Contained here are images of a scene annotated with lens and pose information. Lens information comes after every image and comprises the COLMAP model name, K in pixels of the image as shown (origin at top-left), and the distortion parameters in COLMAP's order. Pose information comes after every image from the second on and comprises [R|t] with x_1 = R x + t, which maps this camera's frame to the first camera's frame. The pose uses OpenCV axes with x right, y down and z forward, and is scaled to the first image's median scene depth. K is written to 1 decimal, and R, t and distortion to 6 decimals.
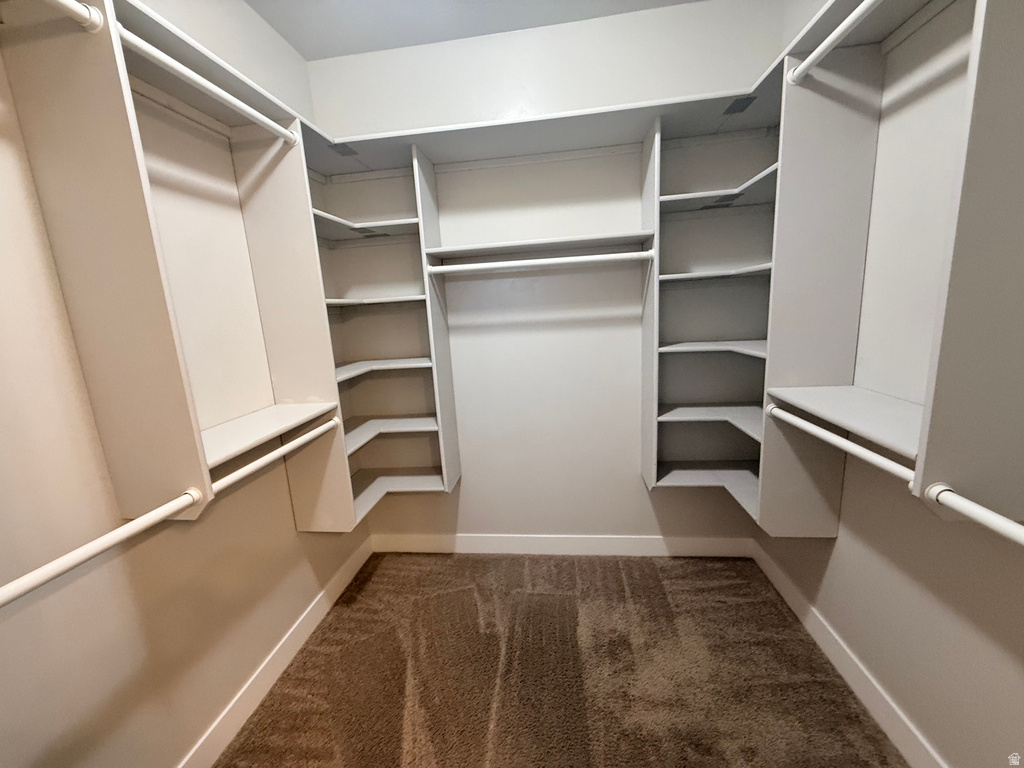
lens RADIAL K [[410.9, 0, 504.1], [0, 410.9, 384.2], [0, 0, 1]] dist [0.002941, 0.000233]
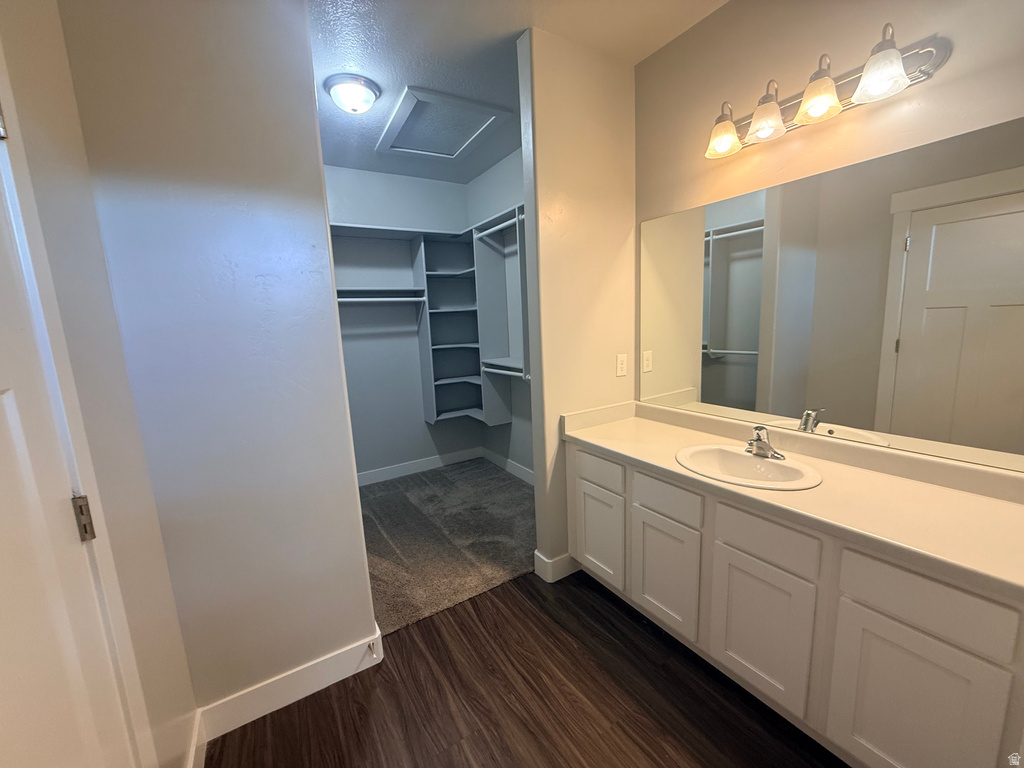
lens RADIAL K [[410.9, 0, 516.2], [0, 410.9, 383.9], [0, 0, 1]] dist [0.002941, 0.000233]
pose [[0.769207, -0.075778, 0.634491, -0.585975], [0.115704, 0.993047, -0.021670, 0.181144], [-0.628438, 0.090082, 0.772626, -0.767769]]
